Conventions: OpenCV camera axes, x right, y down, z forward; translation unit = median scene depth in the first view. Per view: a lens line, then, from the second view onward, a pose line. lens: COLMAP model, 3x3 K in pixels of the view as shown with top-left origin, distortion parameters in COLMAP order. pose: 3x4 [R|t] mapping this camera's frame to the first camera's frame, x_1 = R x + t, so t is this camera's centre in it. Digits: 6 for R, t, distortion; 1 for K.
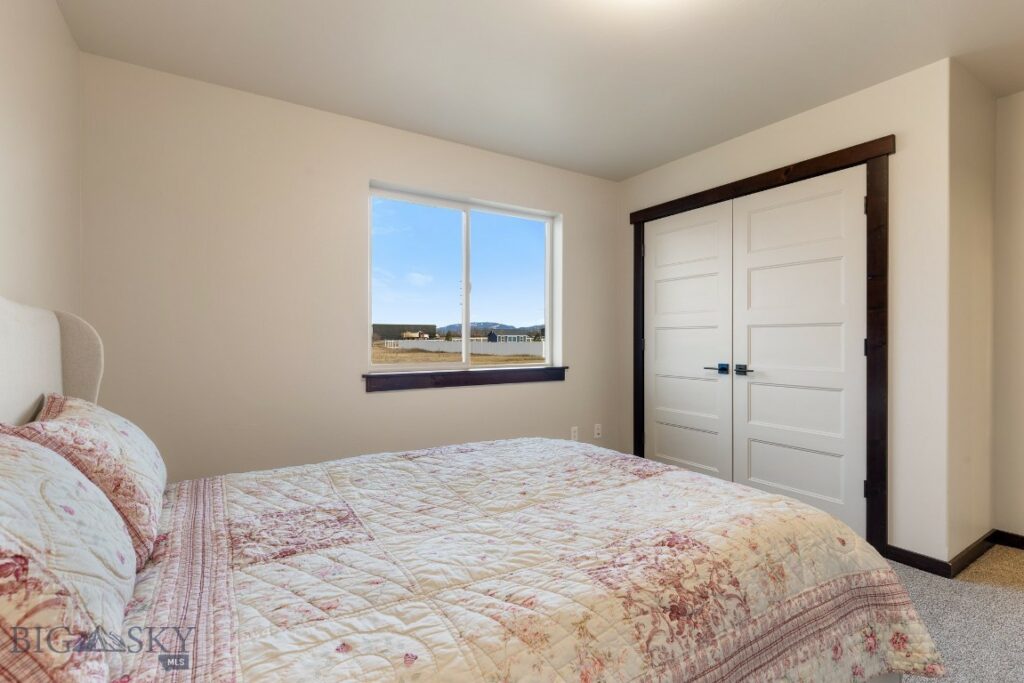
lens RADIAL K [[480.9, 0, 512.0], [0, 480.9, 341.5], [0, 0, 1]] dist [-0.001234, -0.000005]
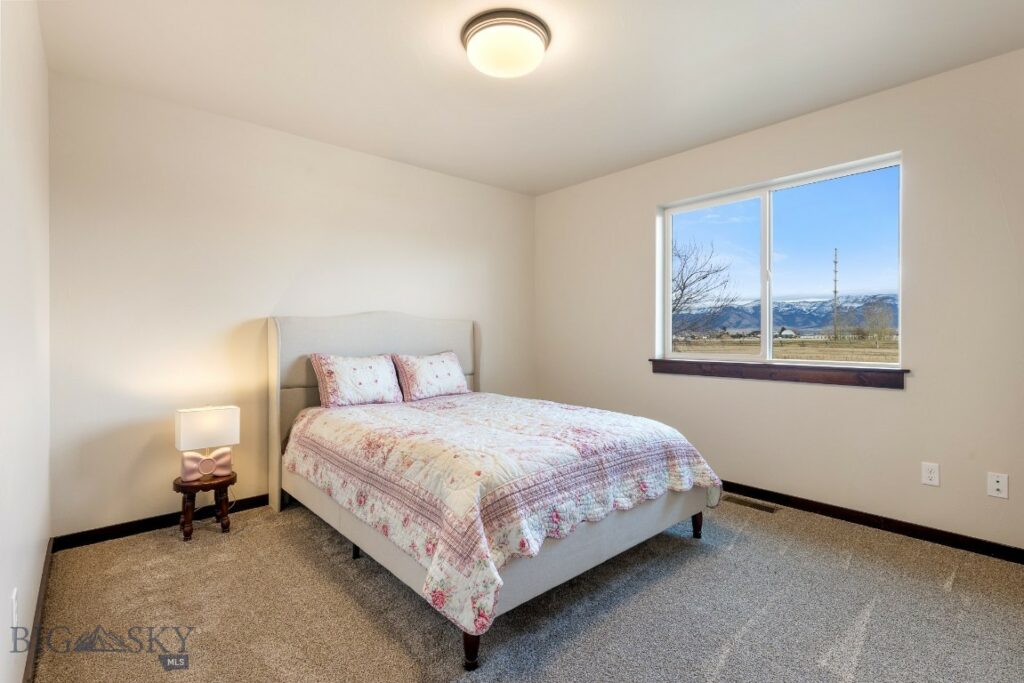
lens RADIAL K [[480.9, 0, 512.0], [0, 480.9, 341.5], [0, 0, 1]] dist [-0.001234, -0.000005]
pose [[0.155274, 0.013917, -0.987773, 0.876295], [-0.007189, 0.999890, 0.012957, 0.008197], [0.987845, 0.005089, 0.155357, 0.417573]]
